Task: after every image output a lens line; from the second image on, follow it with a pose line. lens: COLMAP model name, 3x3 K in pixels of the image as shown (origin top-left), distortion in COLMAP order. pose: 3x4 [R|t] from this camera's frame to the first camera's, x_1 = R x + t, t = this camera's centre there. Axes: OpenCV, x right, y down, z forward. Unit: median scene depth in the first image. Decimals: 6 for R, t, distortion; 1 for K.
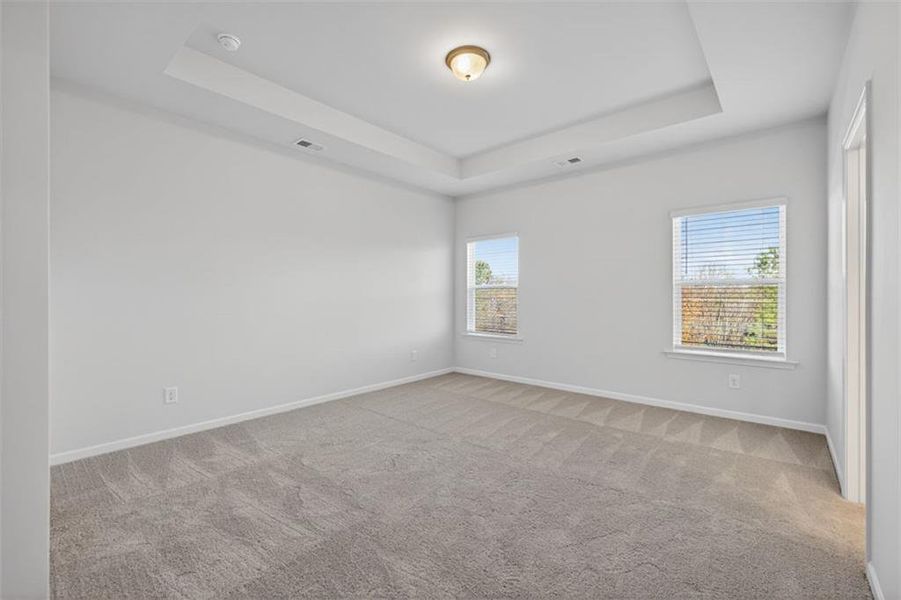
lens RADIAL K [[377.5, 0, 446.6], [0, 377.5, 291.7], [0, 0, 1]] dist [0.002596, -0.000226]
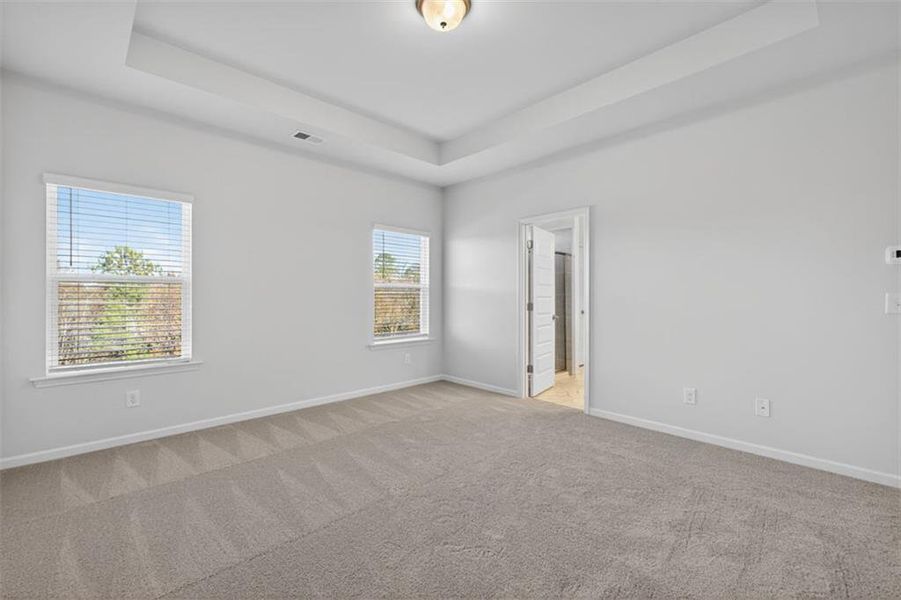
lens RADIAL K [[384.4, 0, 449.8], [0, 384.4, 294.5], [0, 0, 1]] dist [0.012594, -0.000171]
pose [[0.089581, 0.007665, 0.995950, -0.524397], [-0.012096, 0.999905, -0.006608, 0.009424], [-0.995906, -0.011455, 0.089665, 0.626818]]
